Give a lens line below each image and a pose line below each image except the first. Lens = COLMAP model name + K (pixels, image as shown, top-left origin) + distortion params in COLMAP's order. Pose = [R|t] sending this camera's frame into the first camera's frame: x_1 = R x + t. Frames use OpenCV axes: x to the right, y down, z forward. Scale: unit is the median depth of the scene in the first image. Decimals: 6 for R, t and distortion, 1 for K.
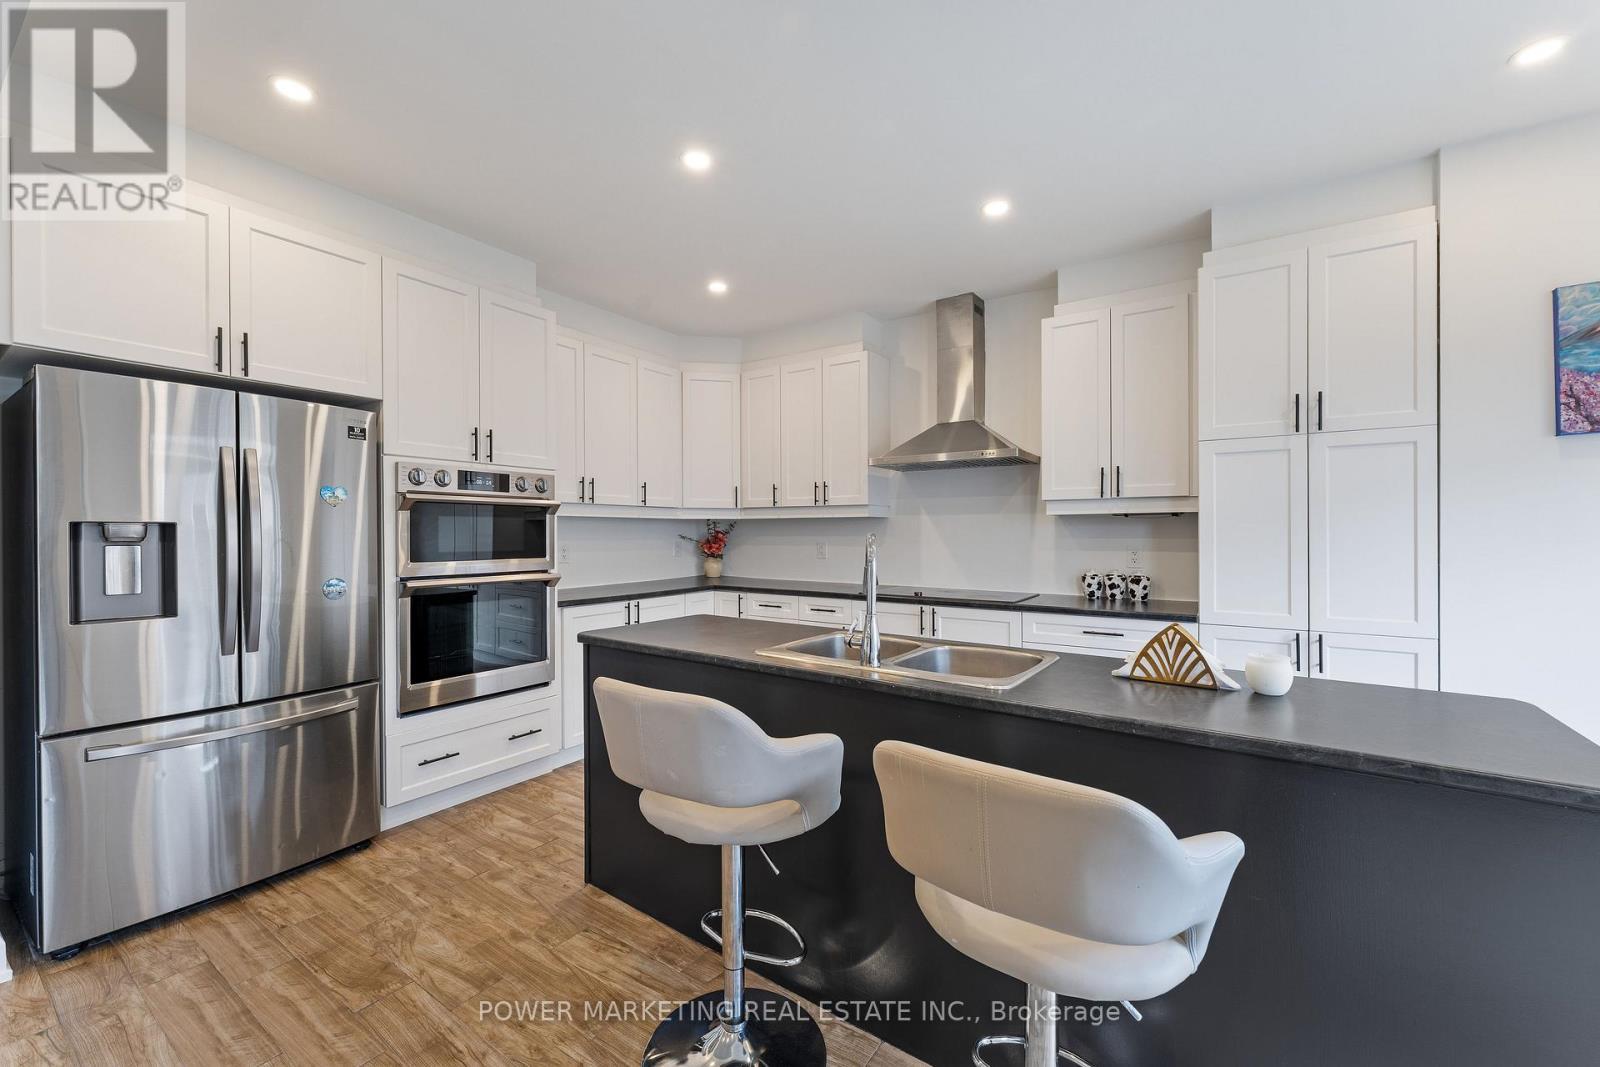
lens RADIAL K [[633.7, 0, 799.5], [0, 633.7, 530.2], [0, 0, 1]] dist [-0.000316, -0.000112]
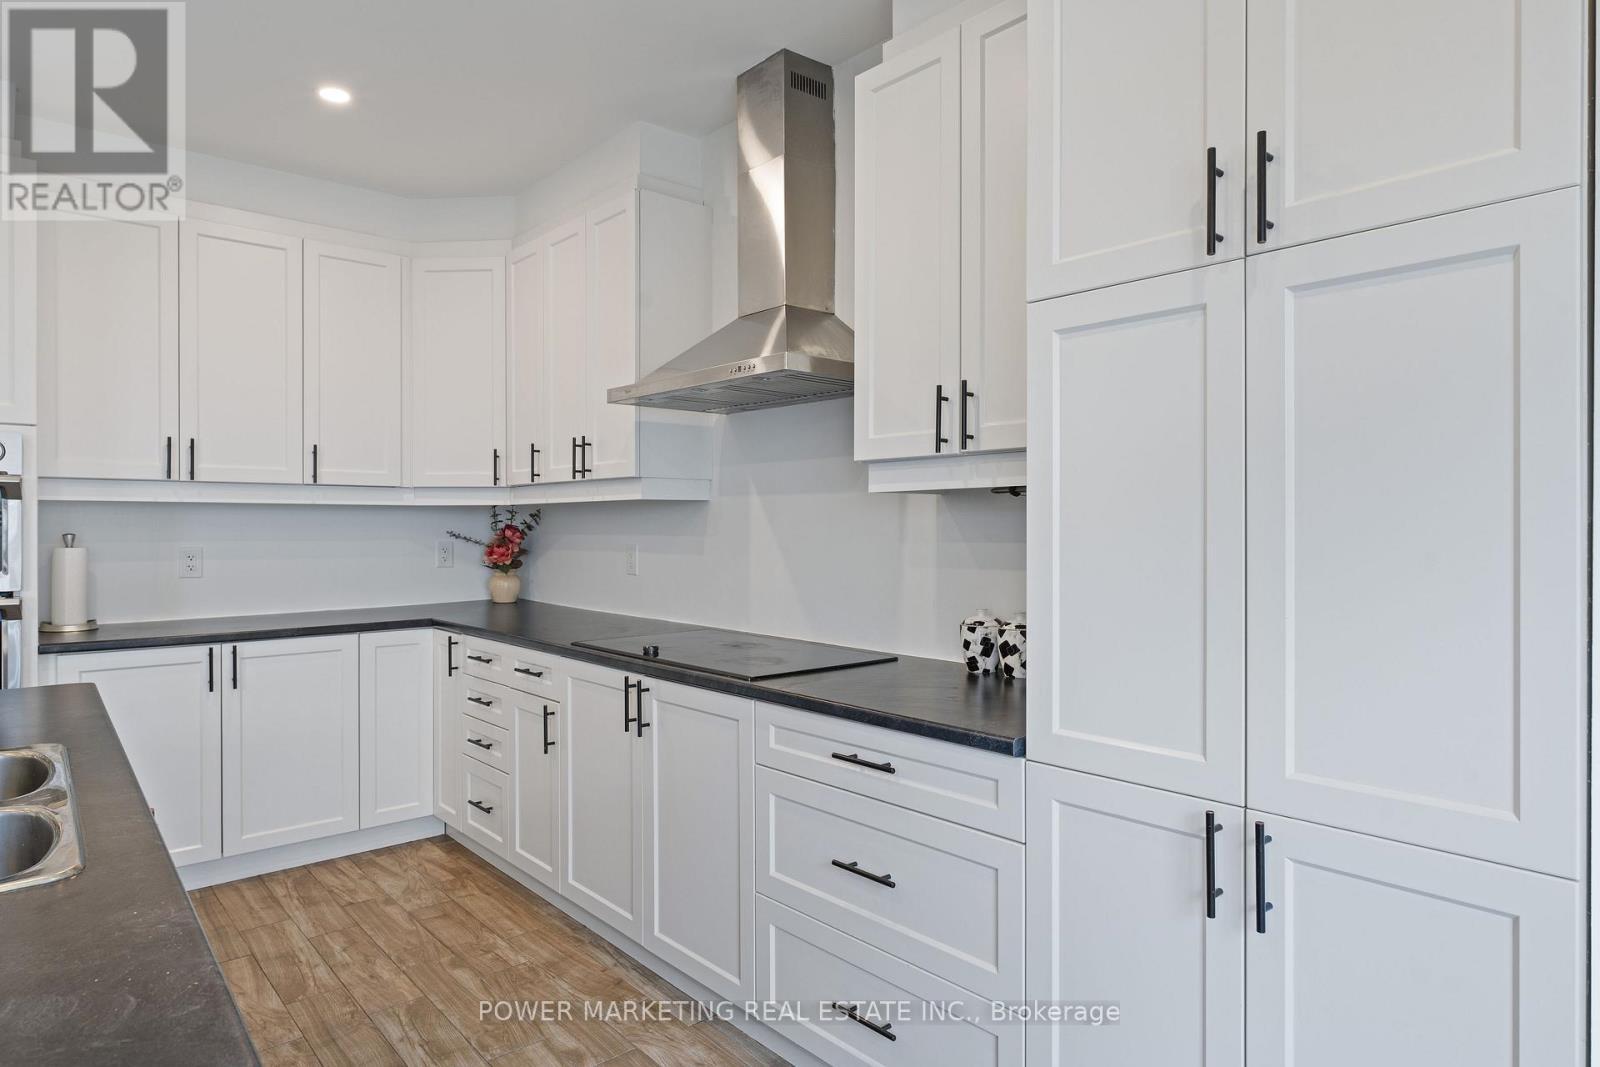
lens RADIAL K [[934.0, 0, 794.0], [0, 934.0, 530.0], [0, 0, 1]] dist [0.000028, 0.000092]
pose [[0.968732, 0.000735, -0.248107, 0.474242], [0.001526, 0.999959, 0.008920, -0.002324], [0.248104, -0.009019, 0.968692, 0.294275]]
